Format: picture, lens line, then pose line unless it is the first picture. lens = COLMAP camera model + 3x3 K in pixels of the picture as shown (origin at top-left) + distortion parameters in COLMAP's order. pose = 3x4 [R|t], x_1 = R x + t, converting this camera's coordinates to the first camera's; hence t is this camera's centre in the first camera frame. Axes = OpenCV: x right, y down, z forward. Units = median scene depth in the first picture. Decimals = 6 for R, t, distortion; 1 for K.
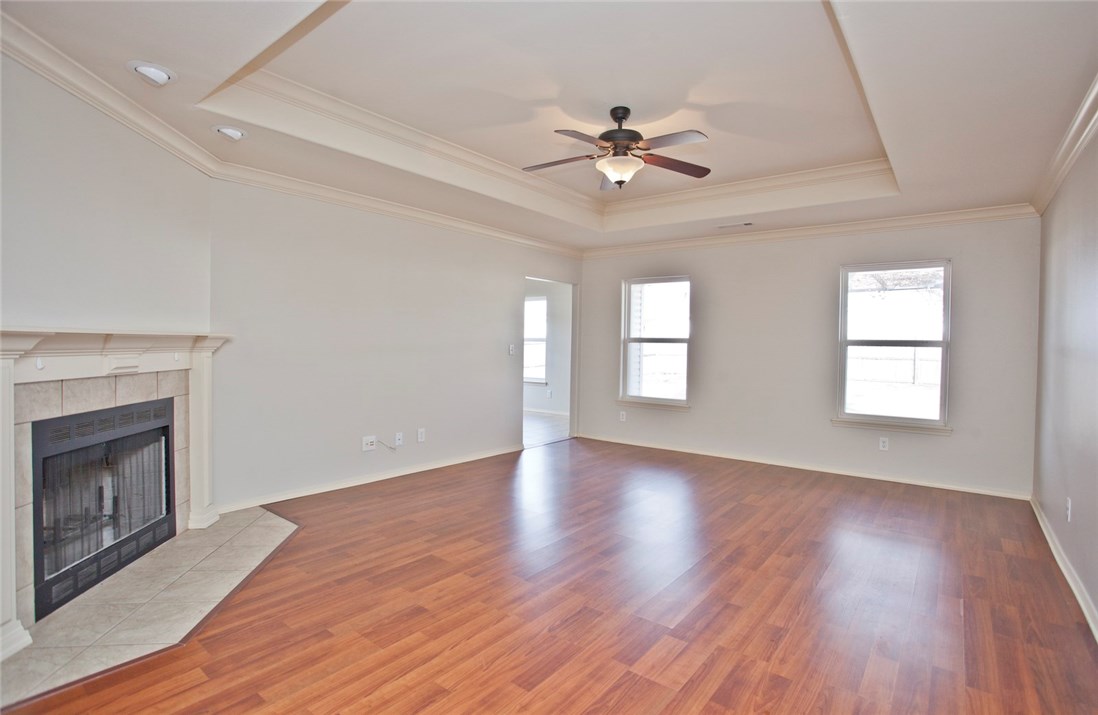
lens RADIAL K [[528.2, 0, 552.6], [0, 528.2, 352.7], [0, 0, 1]] dist [-0.081307, 0.034119]
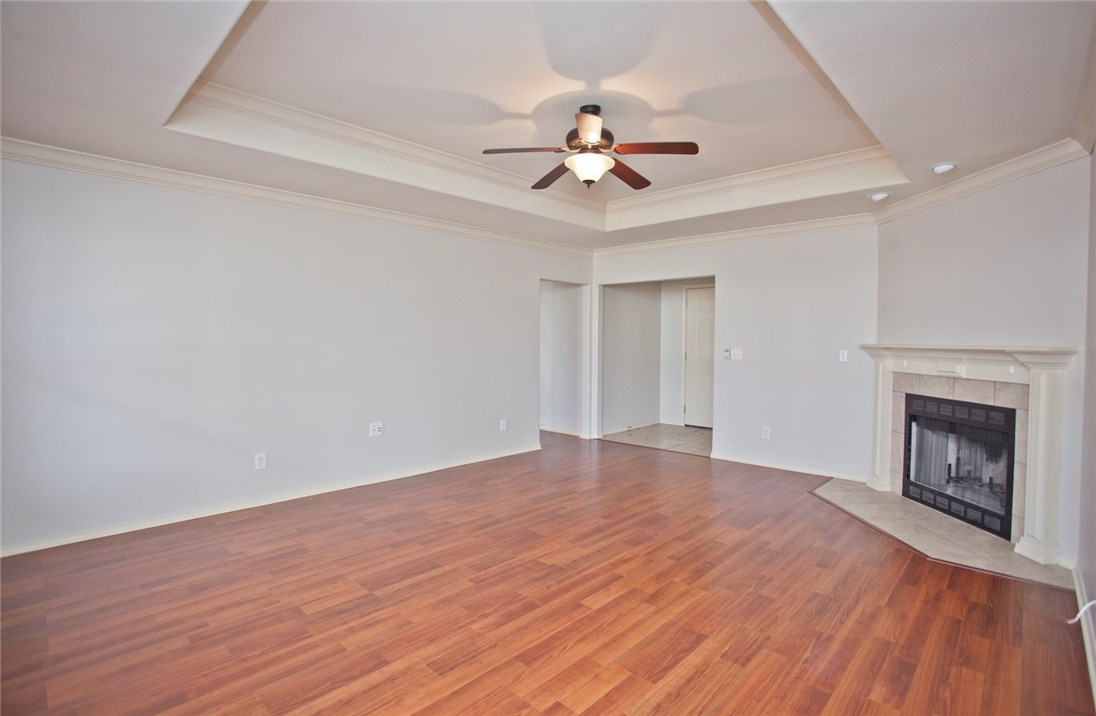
lens RADIAL K [[527.3, 0, 551.6], [0, 527.3, 353.2], [0, 0, 1]] dist [-0.081307, 0.034119]
pose [[-0.995557, -0.022543, 0.091420, 0.108504], [-0.018601, 0.998870, 0.043741, -0.054190], [-0.092303, 0.041846, -0.994851, 2.115545]]
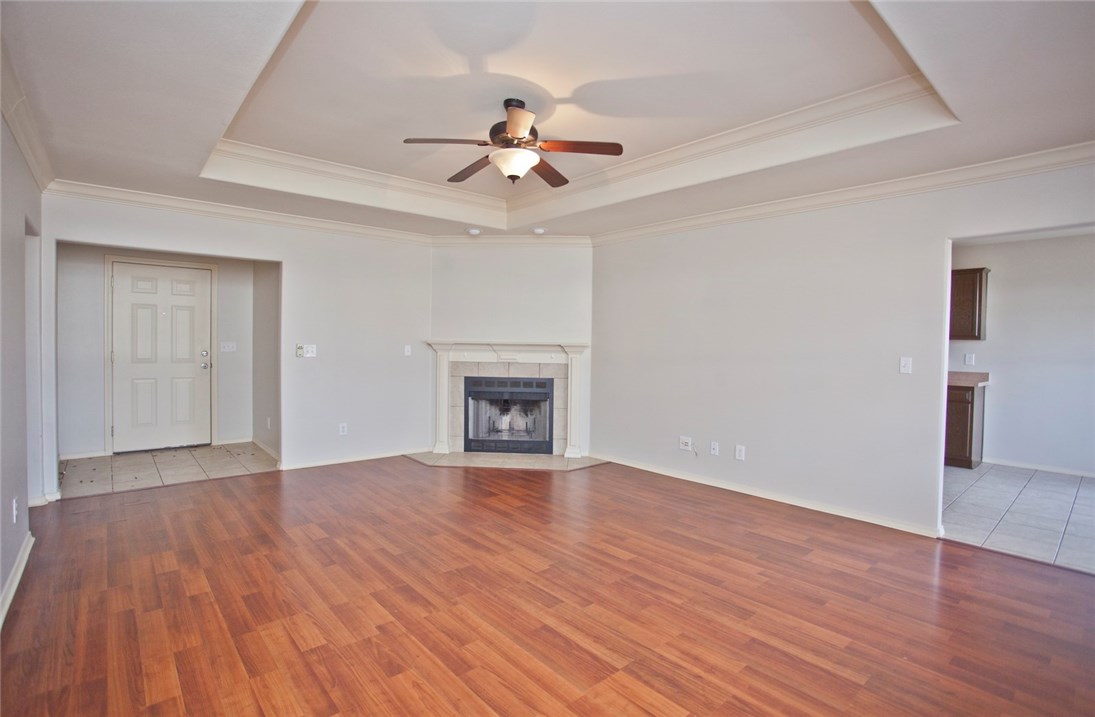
lens RADIAL K [[526.8, 0, 551.1], [0, 526.8, 353.7], [0, 0, 1]] dist [-0.081307, 0.034119]
pose [[-0.180717, 0.003931, -0.983527, 1.120736], [-0.034756, 0.999342, 0.010381, -0.020565], [0.982921, 0.036059, -0.180462, 1.335081]]
